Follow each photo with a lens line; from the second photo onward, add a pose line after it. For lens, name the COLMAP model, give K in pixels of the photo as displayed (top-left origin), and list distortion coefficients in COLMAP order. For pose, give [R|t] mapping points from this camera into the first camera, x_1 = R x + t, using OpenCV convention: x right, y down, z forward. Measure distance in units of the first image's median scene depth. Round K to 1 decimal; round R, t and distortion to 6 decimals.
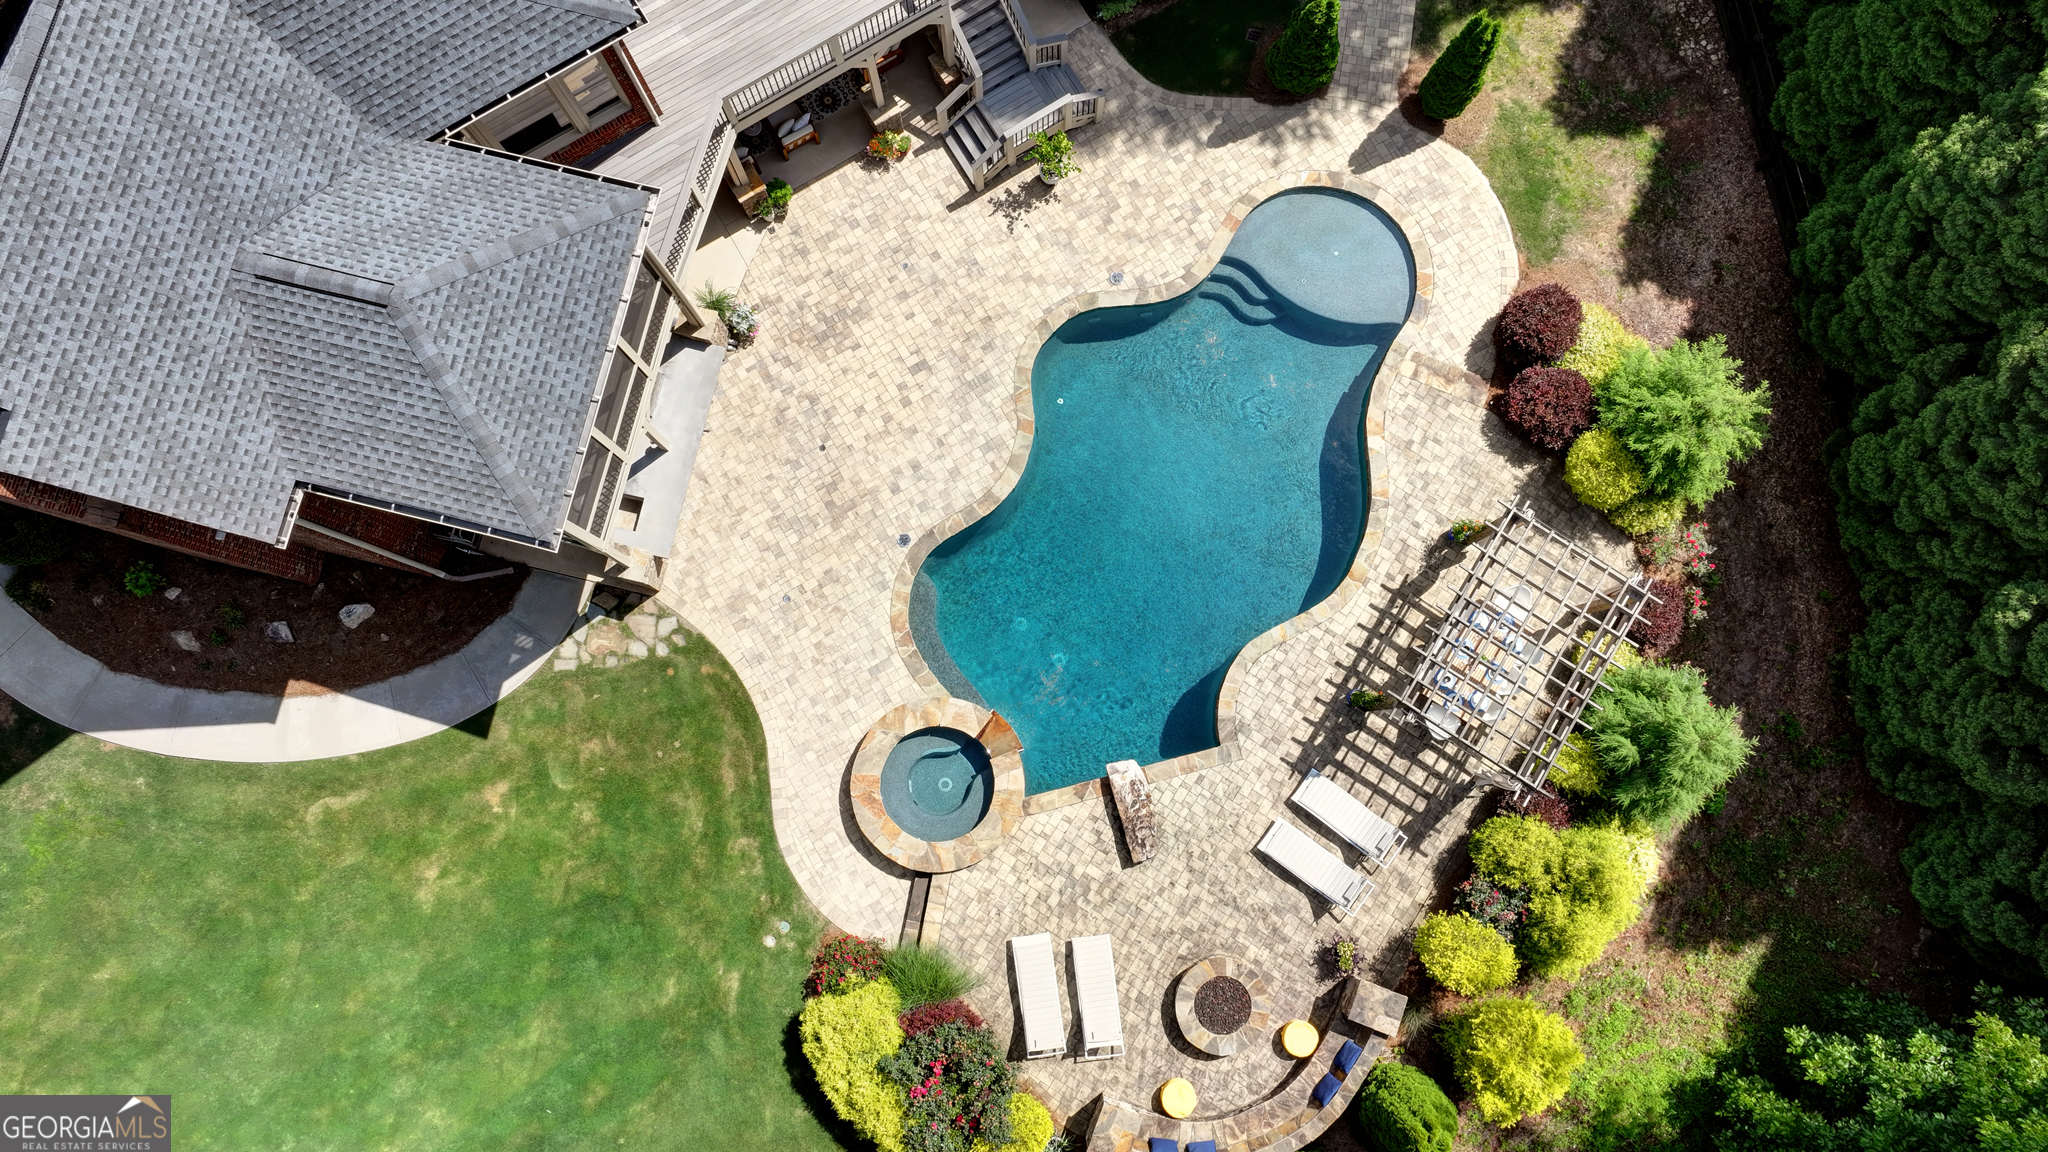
lens RADIAL K [[1438.7, 0, 1031.5], [0, 1438.7, 567.6], [0, 0, 1]] dist [-0.006963, 0.025020]
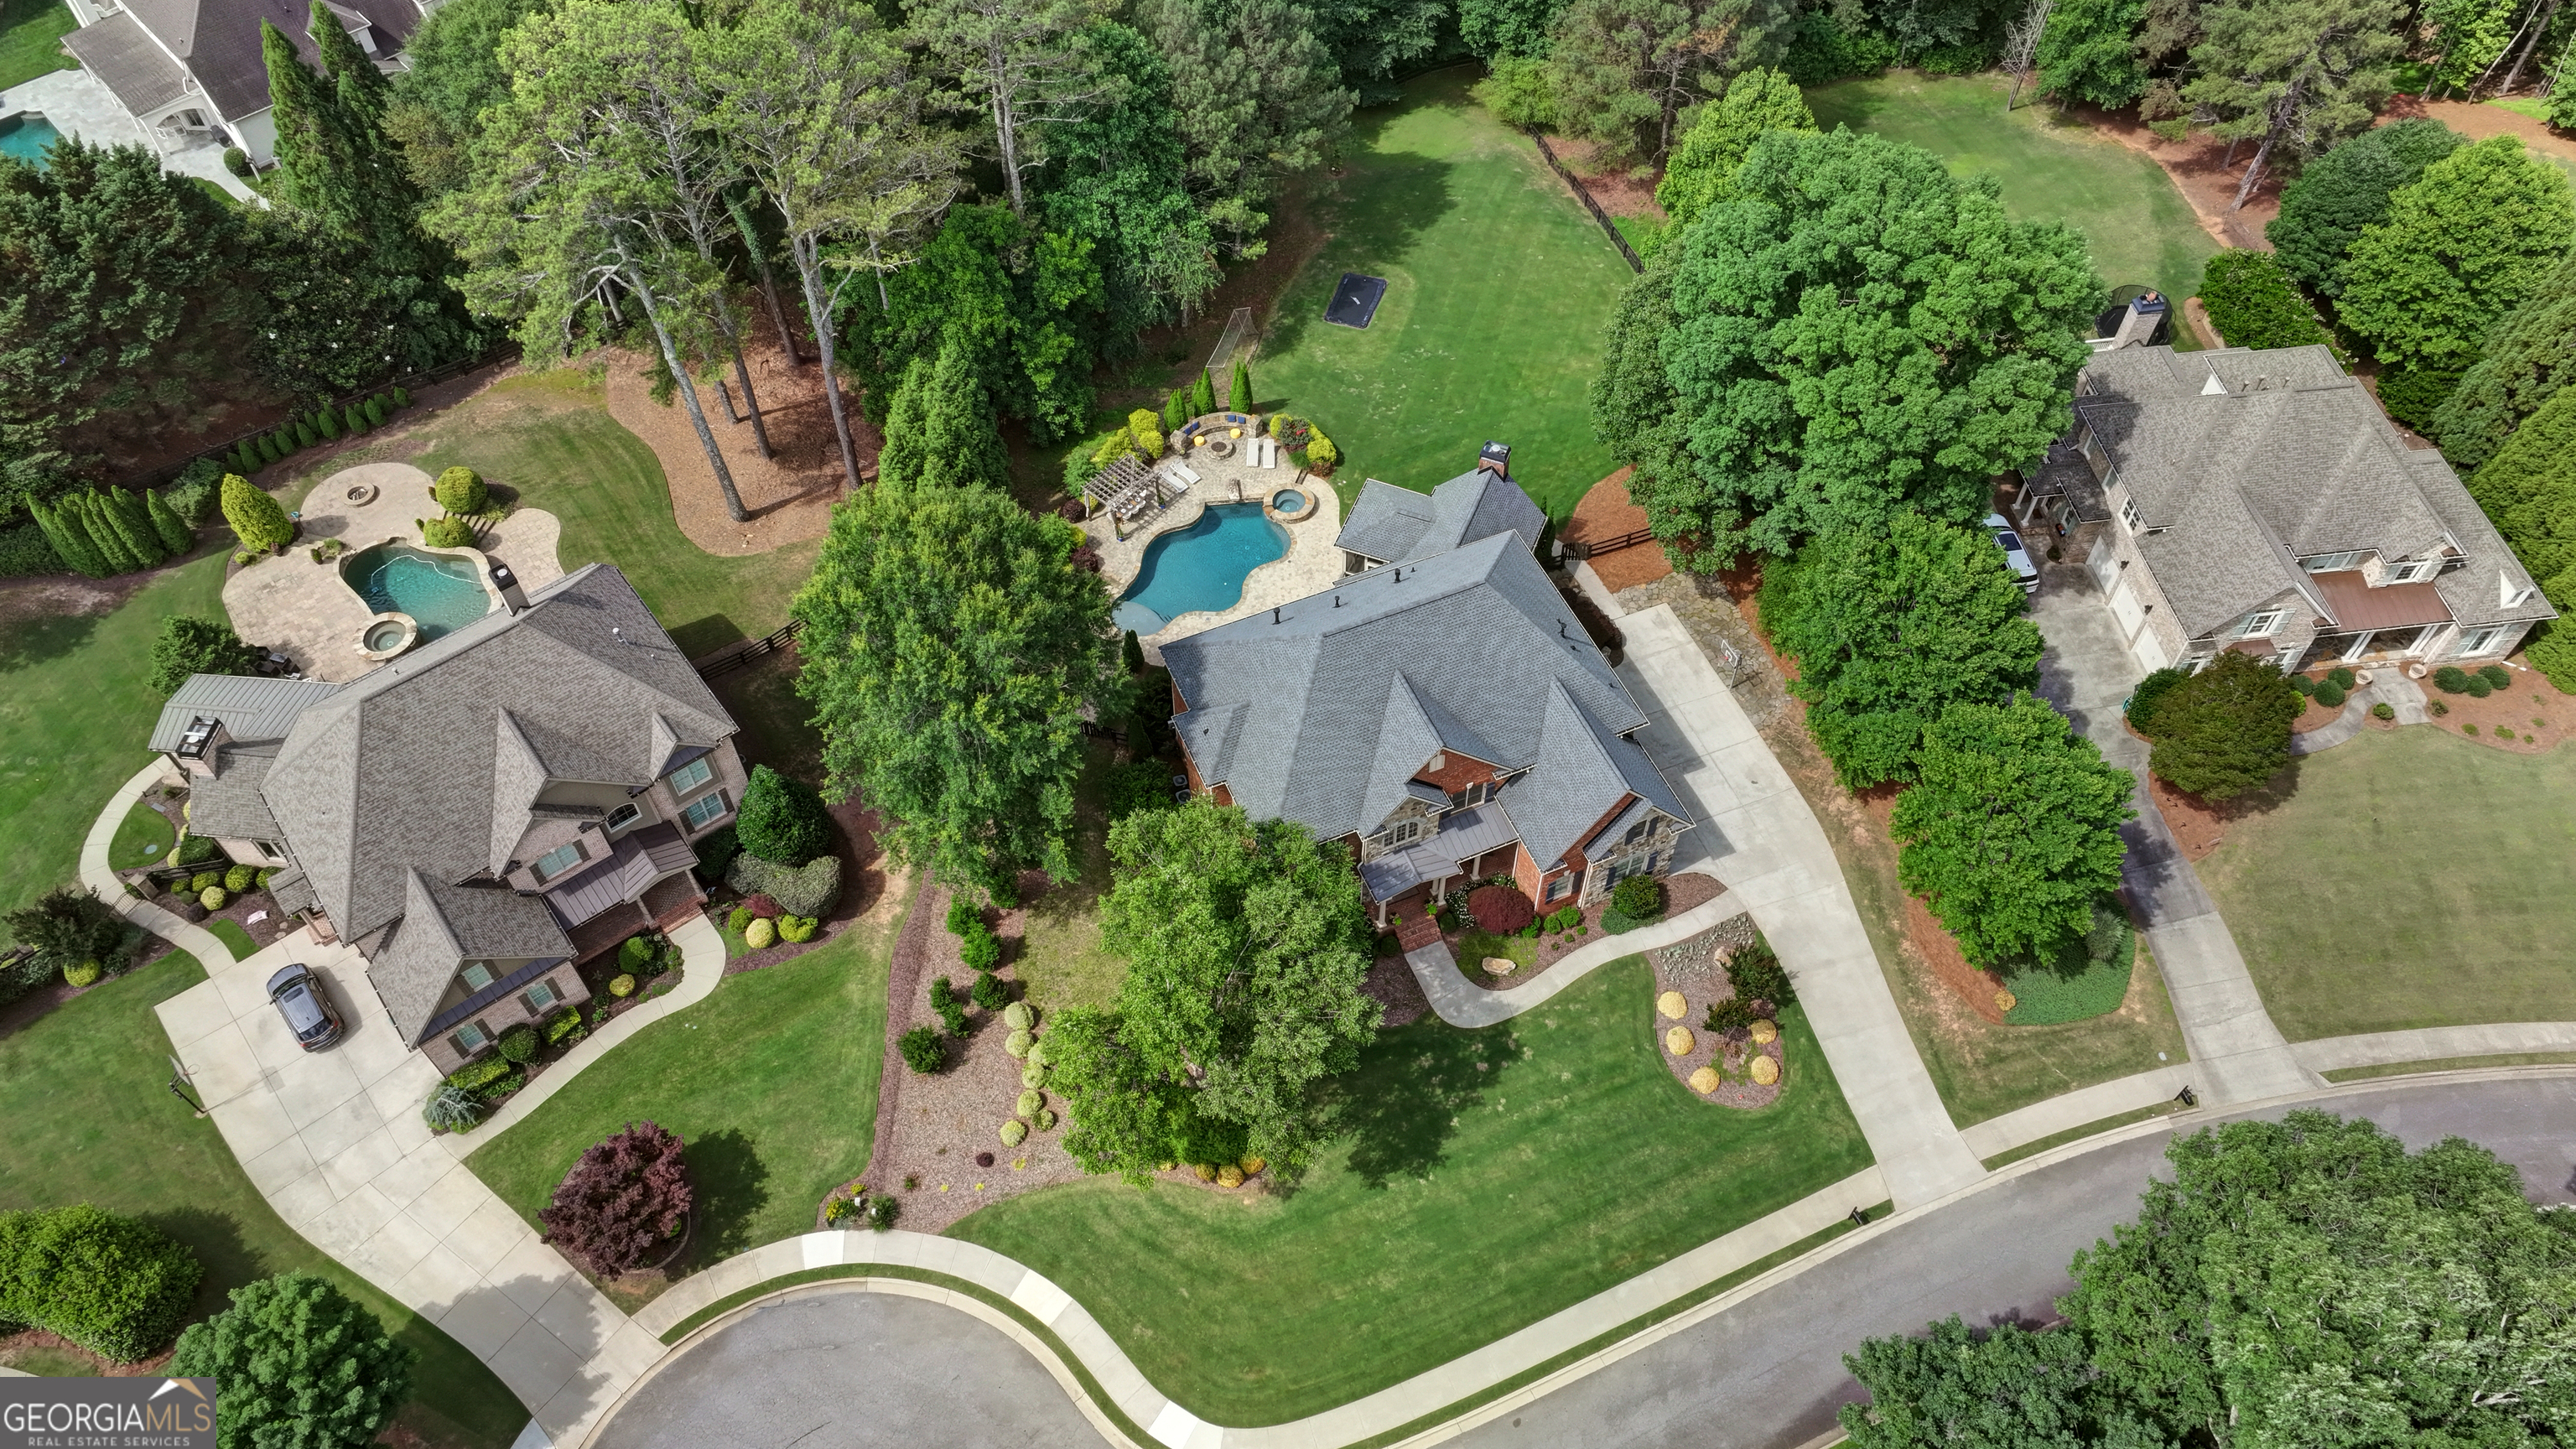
lens RADIAL K [[1809.6, 0, 1297.5], [0, 1809.6, 714.0], [0, 0, 1]] dist [-0.006963, 0.025020]
pose [[-0.989179, -0.117620, 0.087700, -0.512664], [0.144787, -0.685977, 0.713072, -3.206917], [-0.023711, 0.718054, 0.695584, -1.599990]]
